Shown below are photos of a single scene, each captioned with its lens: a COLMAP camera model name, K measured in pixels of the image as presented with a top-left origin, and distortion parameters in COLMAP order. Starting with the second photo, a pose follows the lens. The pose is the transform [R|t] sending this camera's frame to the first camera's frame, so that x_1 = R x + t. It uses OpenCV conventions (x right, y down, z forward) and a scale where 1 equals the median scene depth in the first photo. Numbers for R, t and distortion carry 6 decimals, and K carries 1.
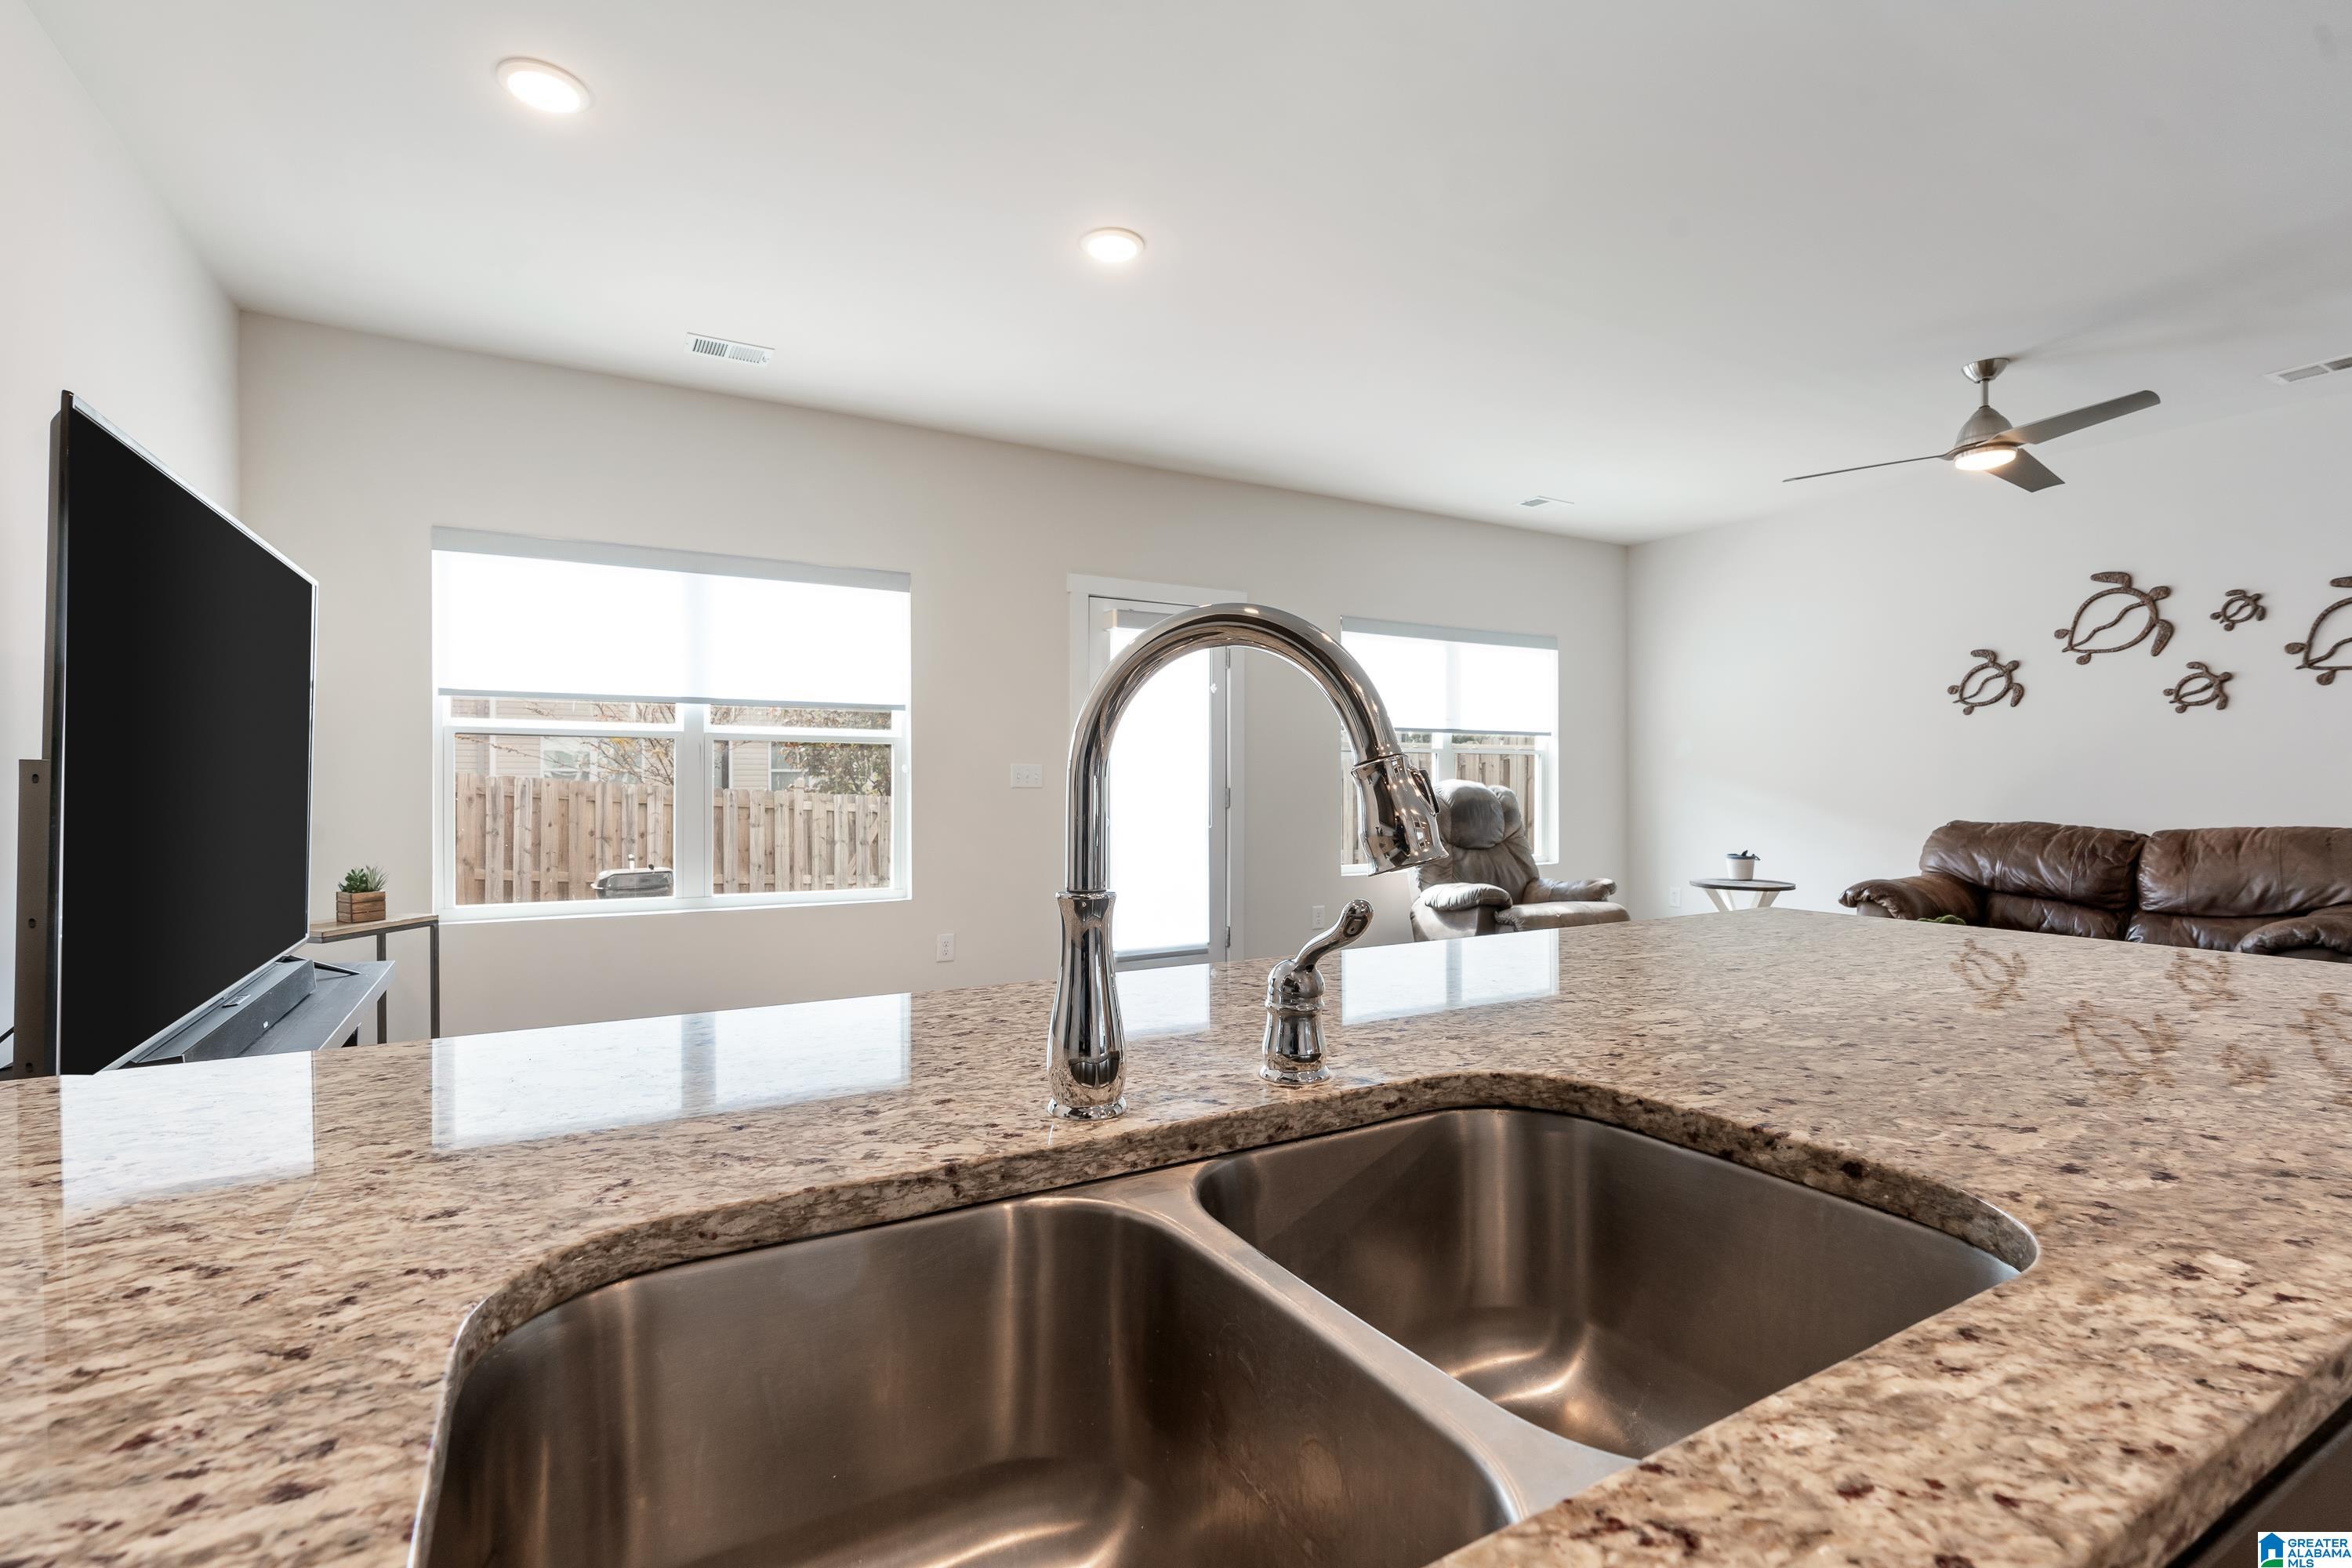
lens RADIAL K [[1073.2, 0, 1176.0], [0, 1073.2, 784.0], [0, 0, 1]] dist [-0.002881, 0.000383]
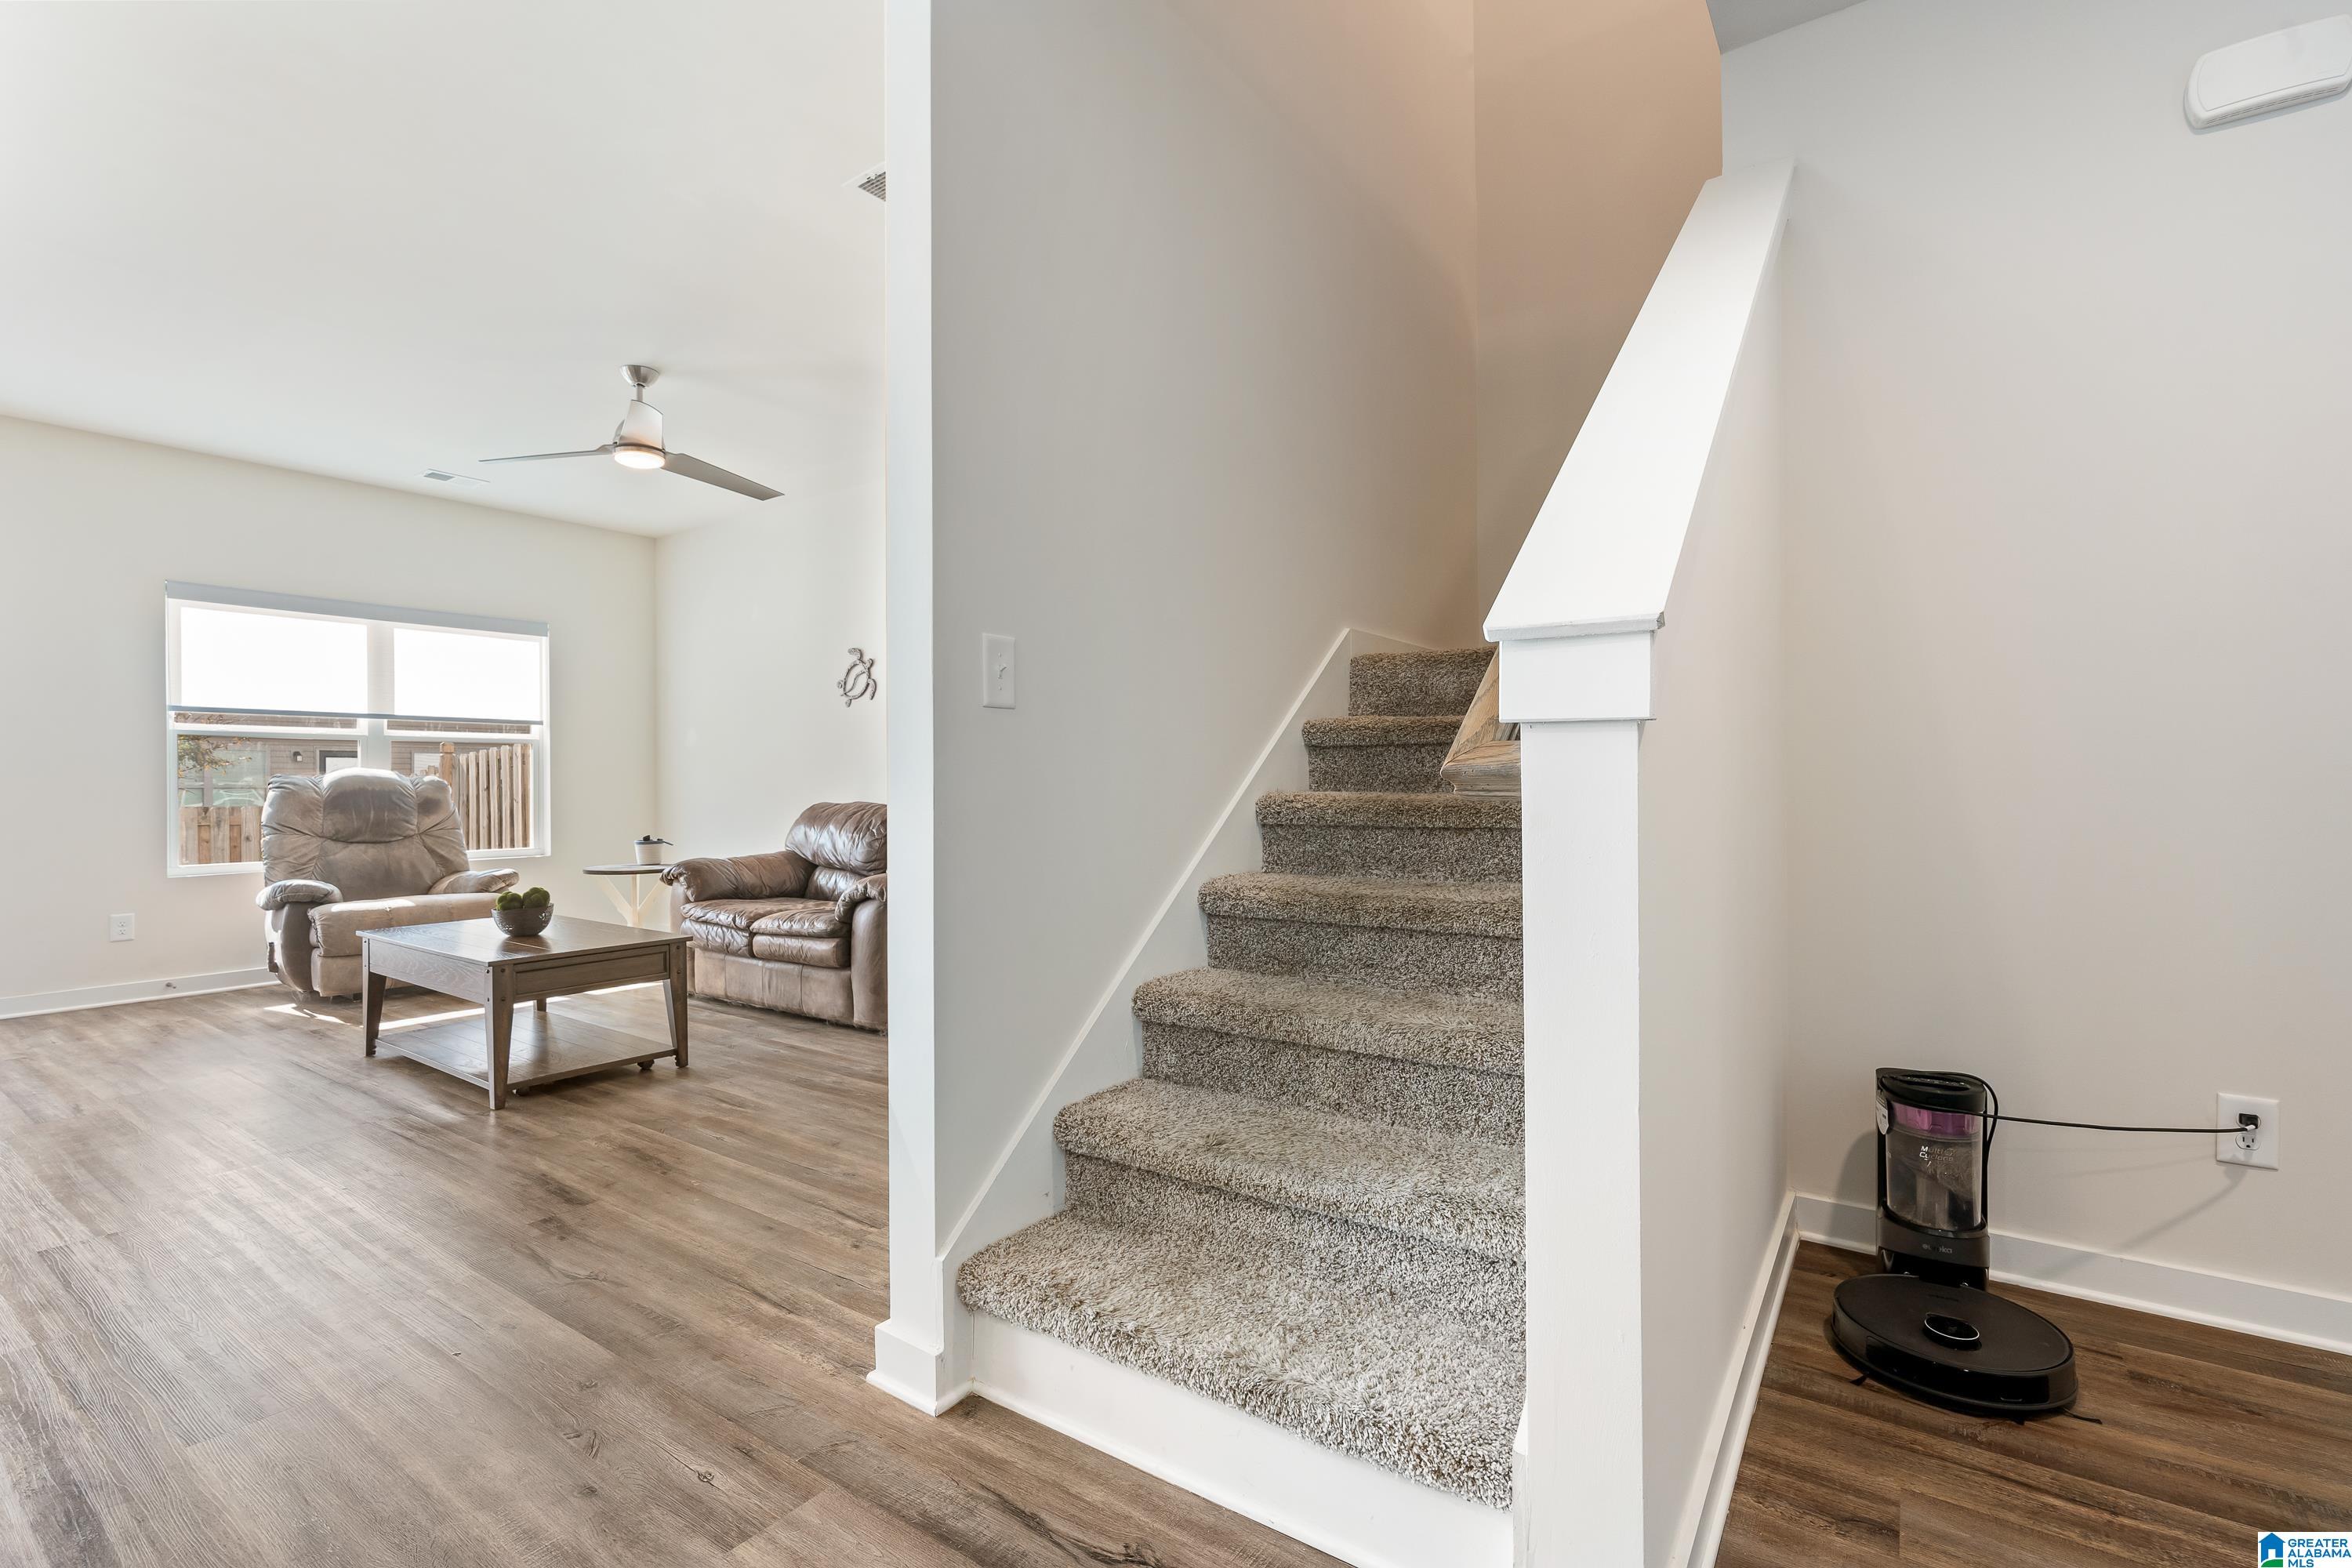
lens RADIAL K [[1061.9, 0, 1172.1], [0, 1061.9, 780.9], [0, 0, 1]] dist [-0.002136, 0.000044]
pose [[0.910156, -0.006324, 0.414218, 0.660889], [0.009990, 0.999928, -0.006685, 0.025411], [-0.414145, 0.010222, 0.910153, -0.150970]]
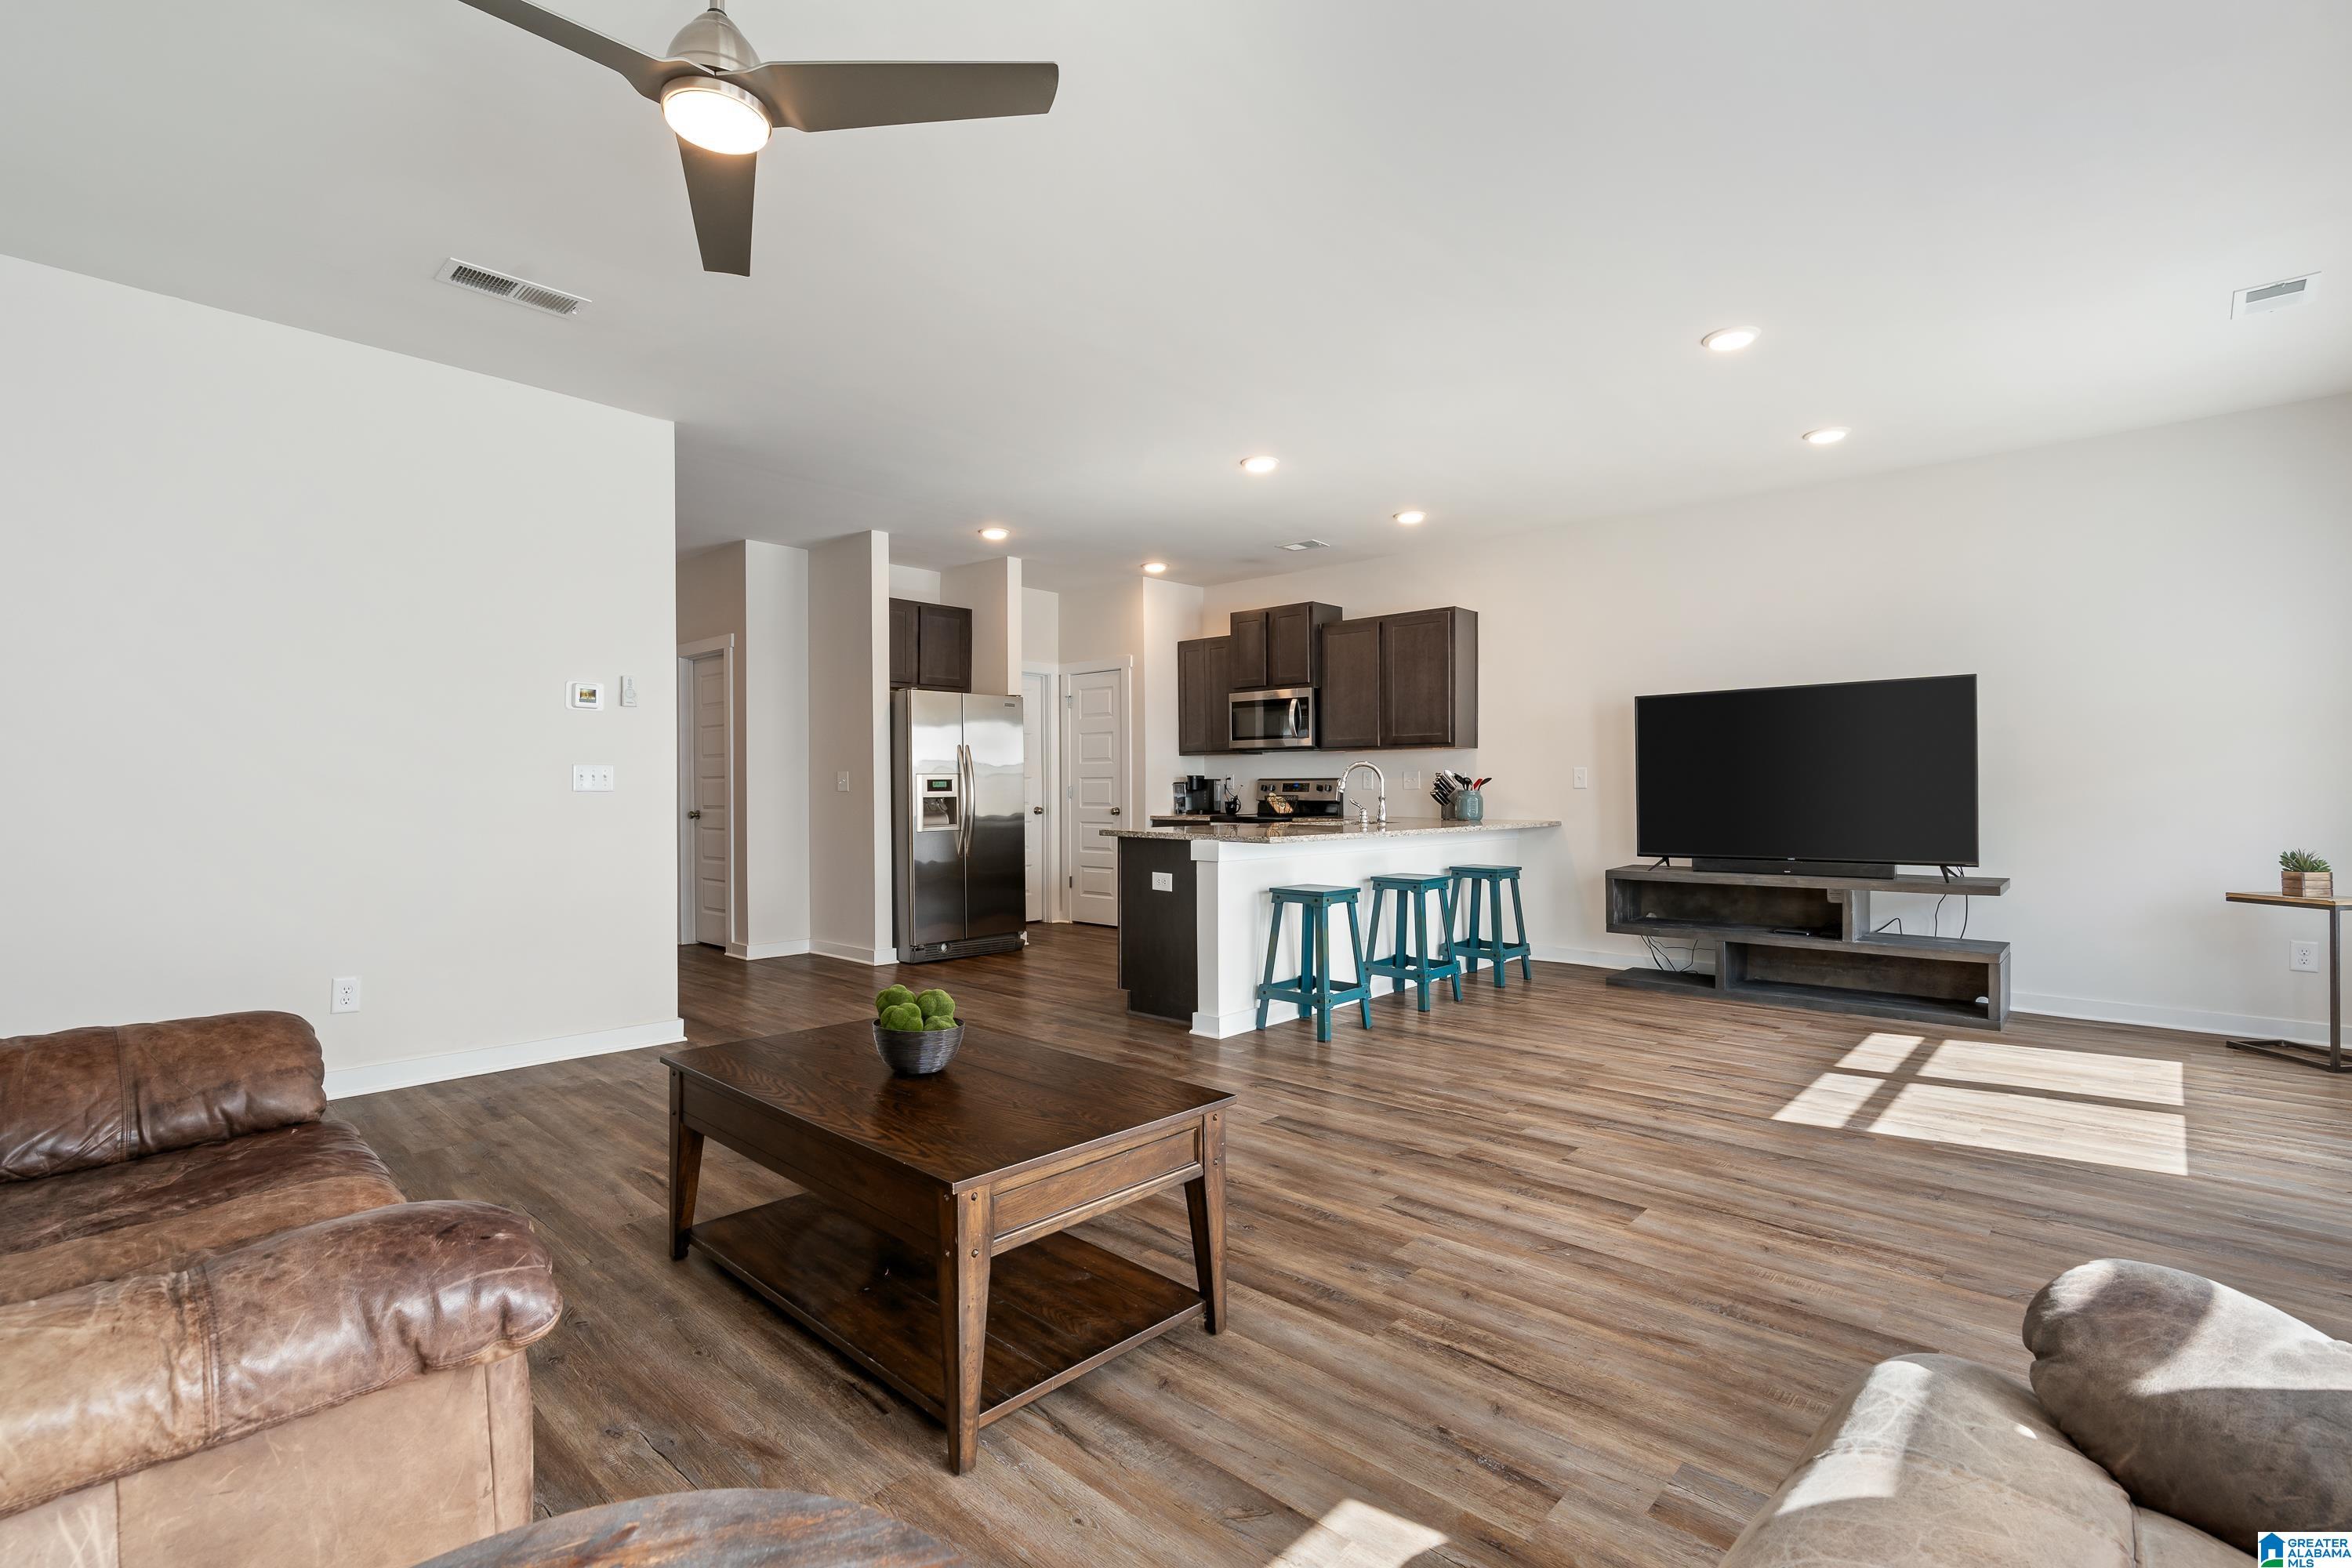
lens RADIAL K [[1073.2, 0, 1176.0], [0, 1073.2, 784.0], [0, 0, 1]] dist [-0.002881, 0.000383]
pose [[-0.956105, -0.001206, -0.293023, 0.578363], [-0.001230, 0.999999, -0.000102, 0.002538], [0.293023, 0.000262, -0.956105, 1.274419]]
